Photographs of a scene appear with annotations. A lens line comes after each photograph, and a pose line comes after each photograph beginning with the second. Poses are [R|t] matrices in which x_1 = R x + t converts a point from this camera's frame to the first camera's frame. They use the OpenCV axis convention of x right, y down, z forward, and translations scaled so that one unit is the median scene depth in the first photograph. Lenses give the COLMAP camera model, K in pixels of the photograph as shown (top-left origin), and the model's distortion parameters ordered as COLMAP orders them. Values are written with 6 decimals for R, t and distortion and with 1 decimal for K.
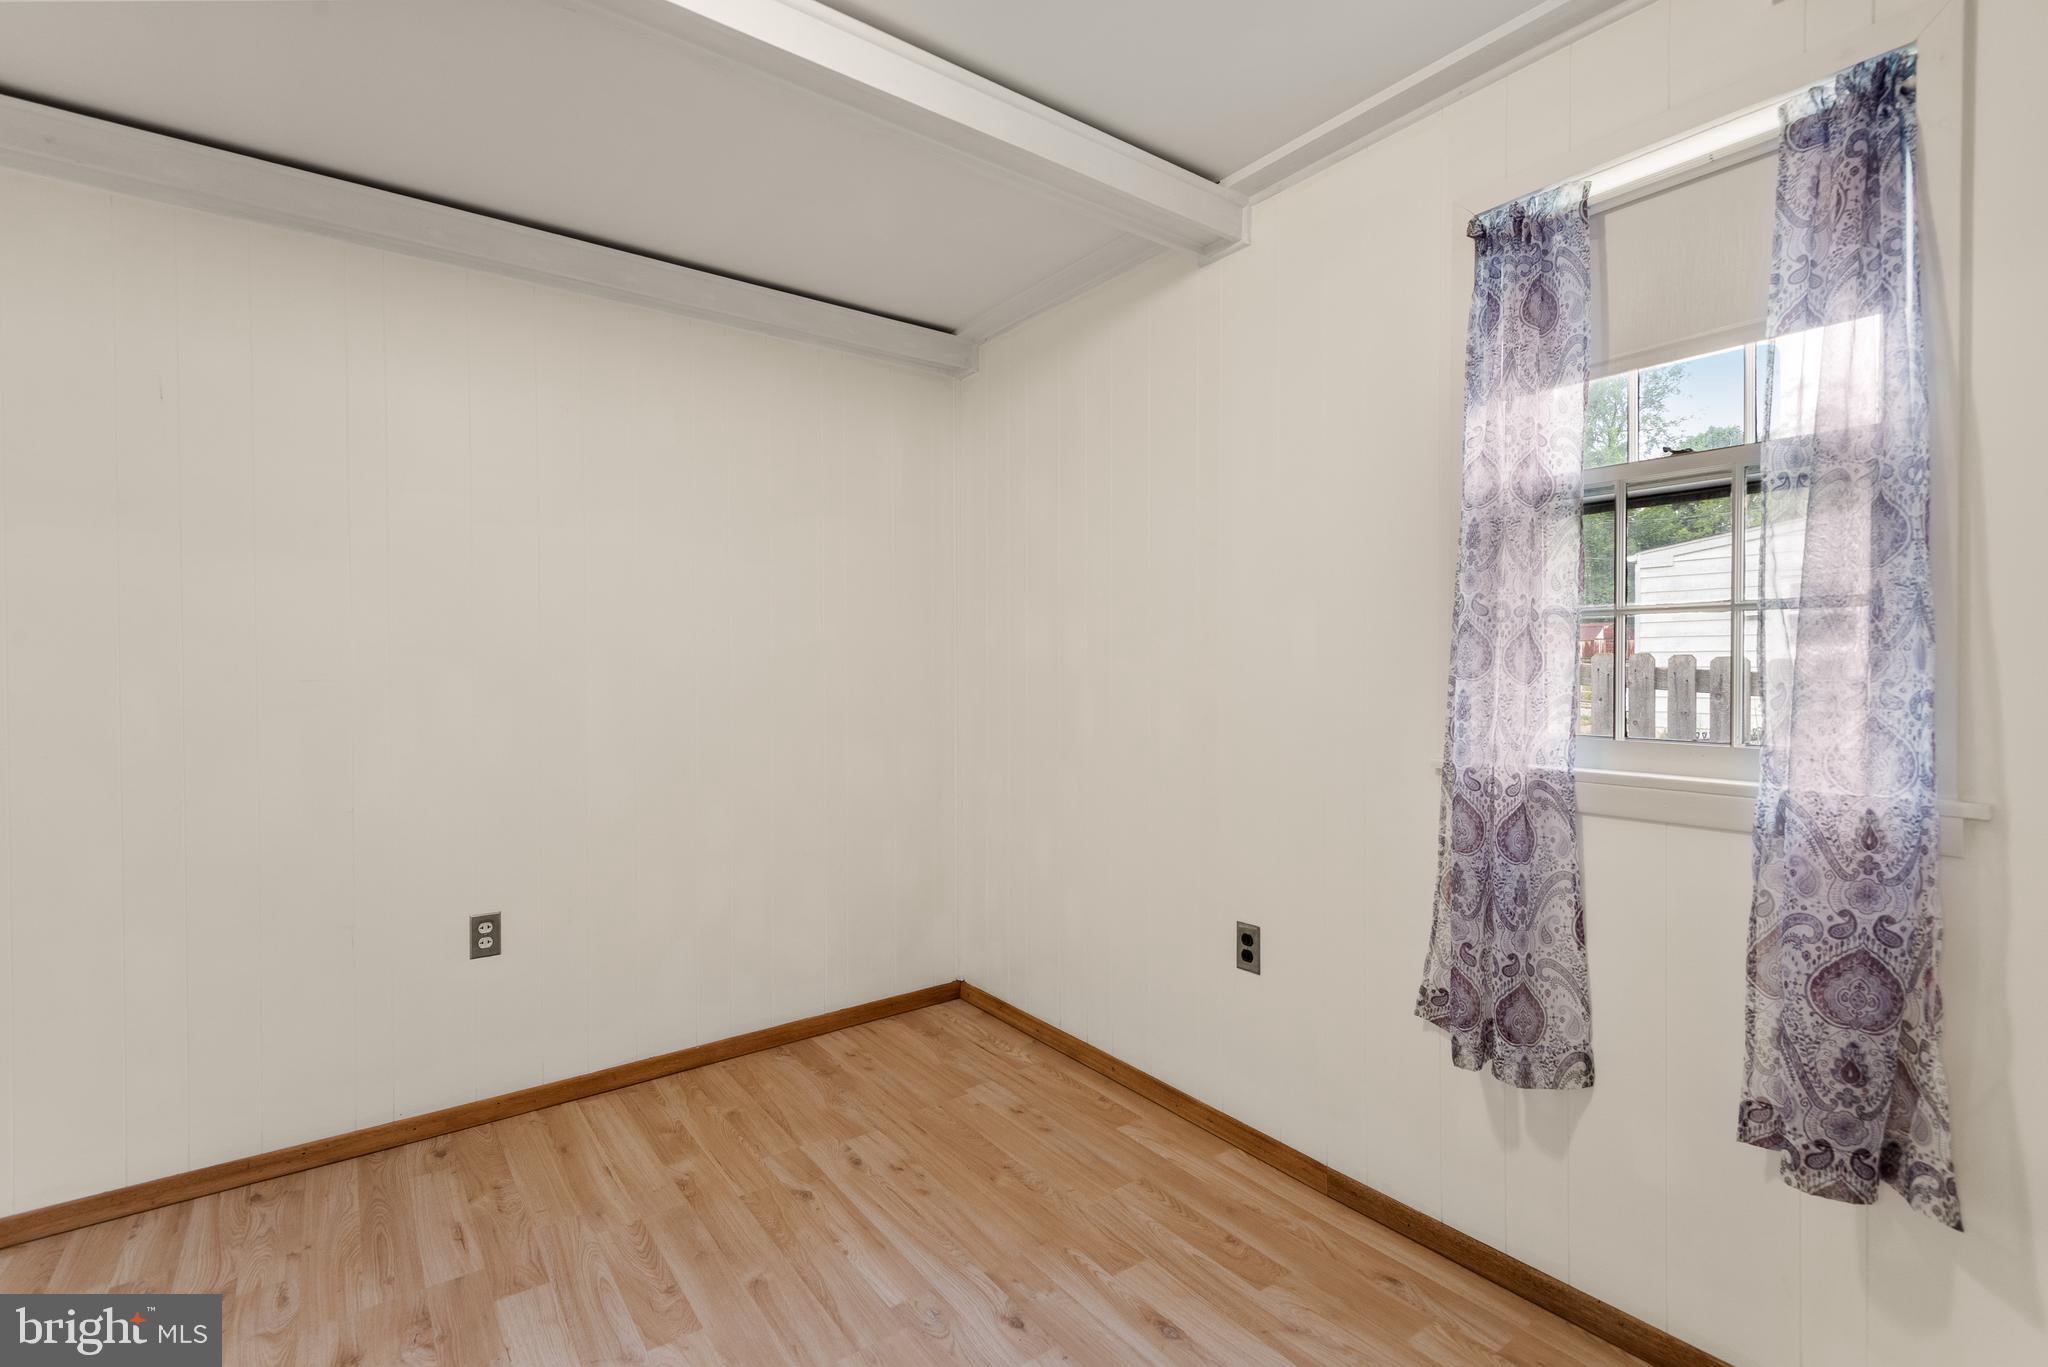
lens RADIAL K [[943.6, 0, 1022.7], [0, 943.6, 681.6], [0, 0, 1]] dist [0.018195, -0.005648]
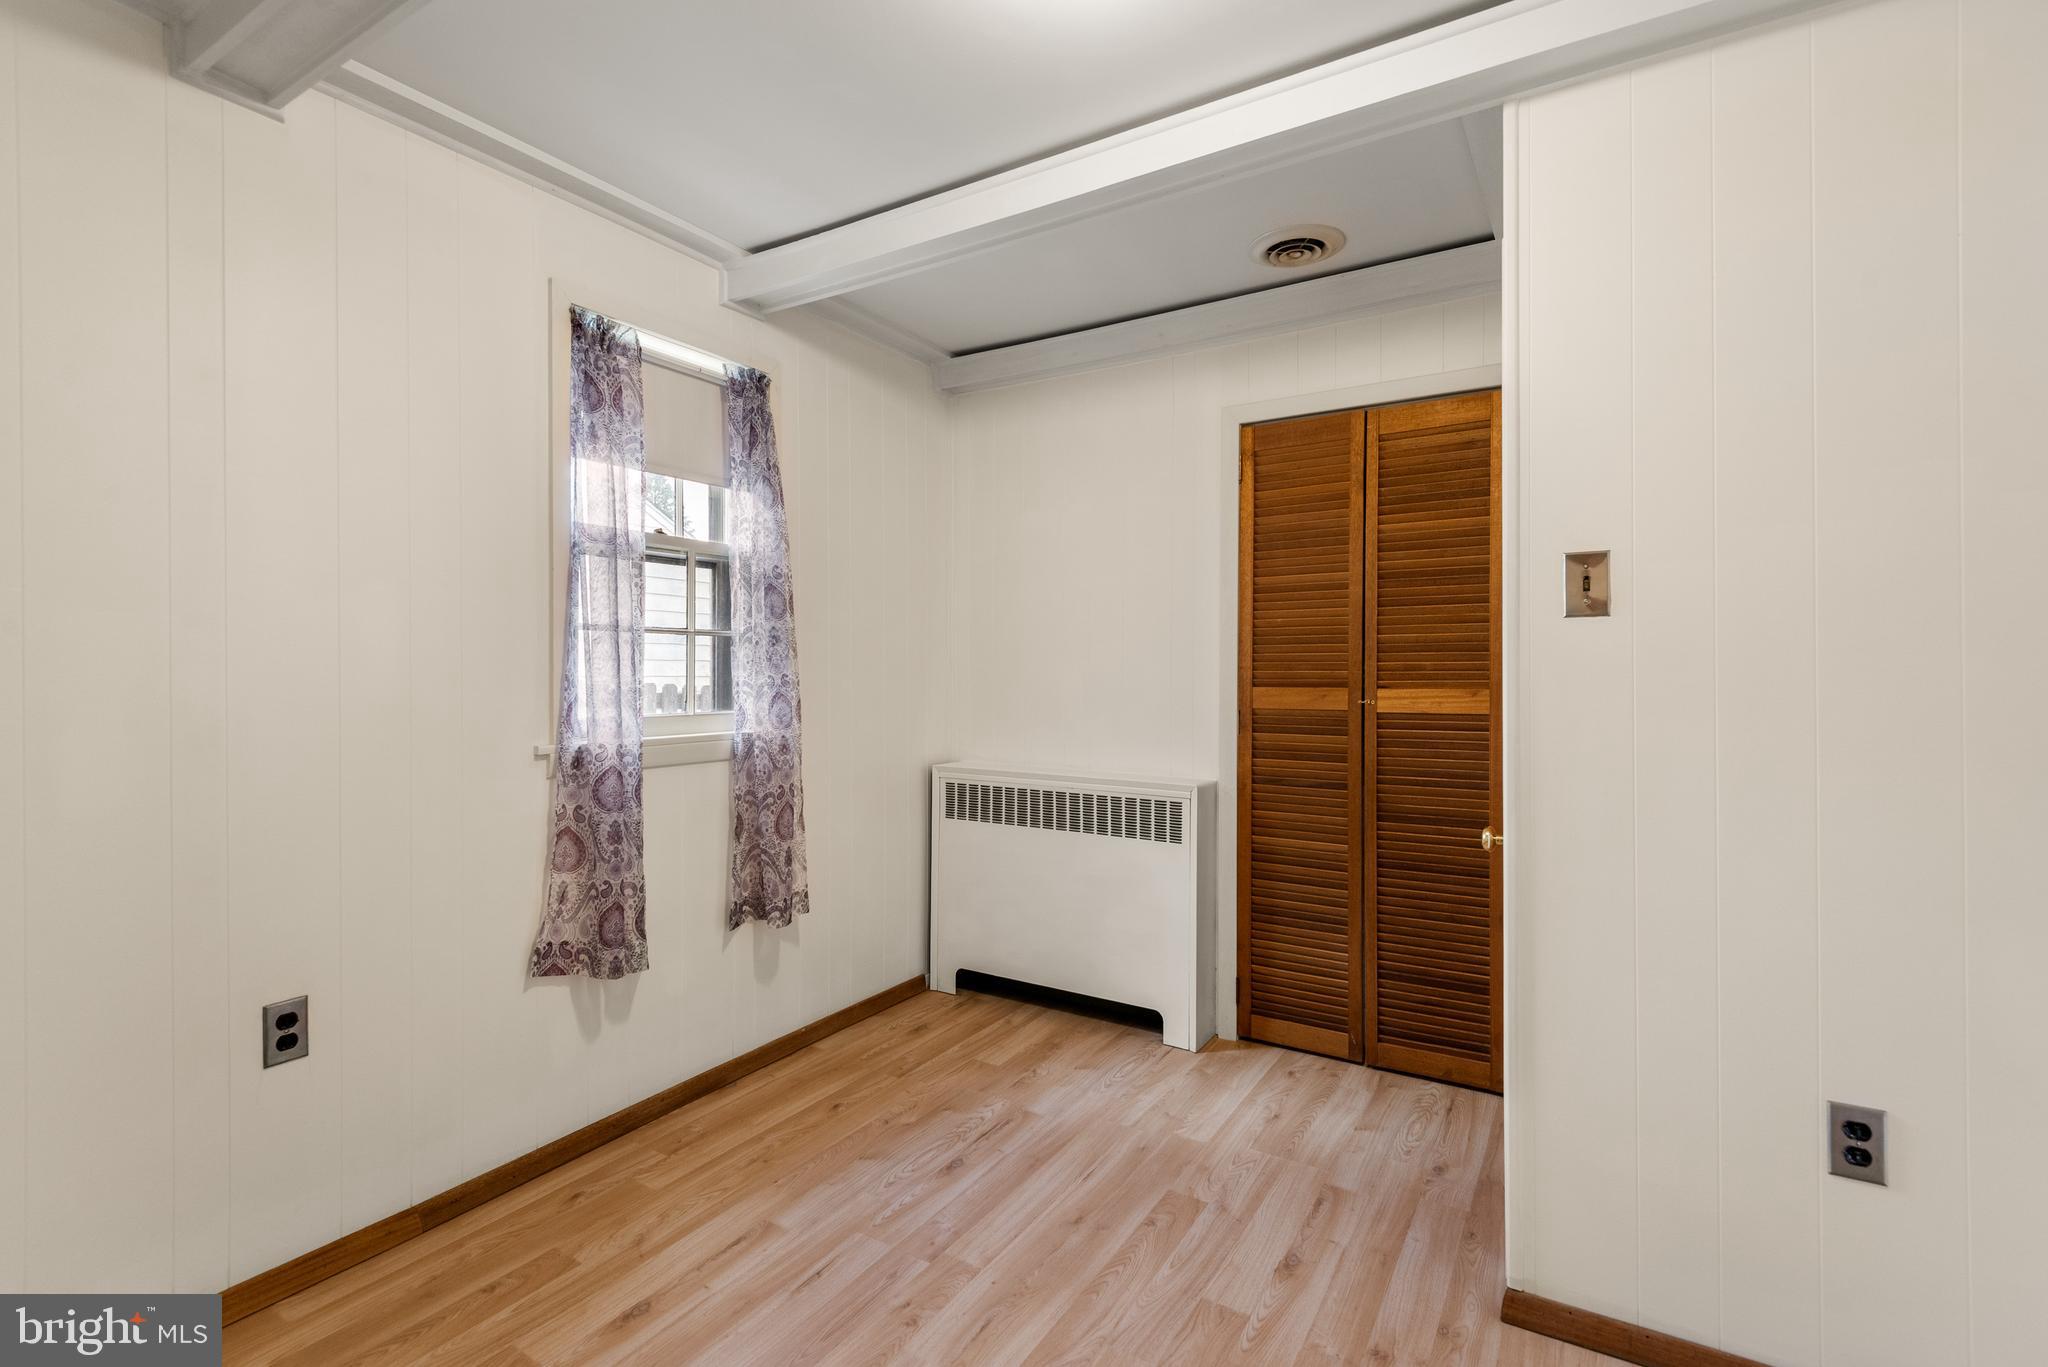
lens RADIAL K [[943.6, 0, 1018.9], [0, 943.6, 682.7], [0, 0, 1]] dist [0.018195, -0.005648]
pose [[-0.372194, -0.010386, 0.928097, -0.907390], [0.016603, 0.999703, 0.017846, -0.008214], [-0.928006, 0.022051, -0.371911, 0.943171]]
